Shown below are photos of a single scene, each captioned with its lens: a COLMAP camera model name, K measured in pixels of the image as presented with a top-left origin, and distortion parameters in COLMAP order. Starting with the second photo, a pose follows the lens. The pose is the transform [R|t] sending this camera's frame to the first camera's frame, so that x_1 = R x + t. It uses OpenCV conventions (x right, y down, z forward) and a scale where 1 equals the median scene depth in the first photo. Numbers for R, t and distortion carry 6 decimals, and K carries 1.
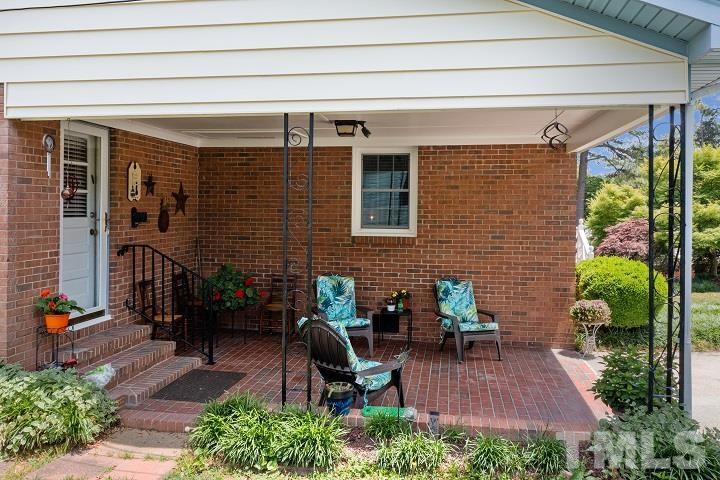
lens RADIAL K [[588.7, 0, 360.0], [0, 588.7, 240.0], [0, 0, 1]] dist [0.000930, 0.002600]
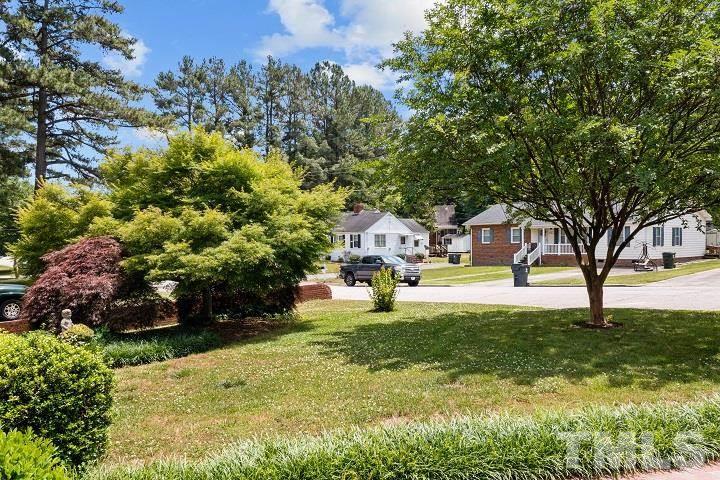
lens RADIAL K [[588.7, 0, 360.0], [0, 588.7, 240.0], [0, 0, 1]] dist [0.000930, 0.002600]
pose [[0.671464, -0.000317, 0.741037, 0.202352], [0.051976, 0.997557, -0.046669, 0.008295], [-0.739212, 0.069853, 0.669841, 0.394581]]
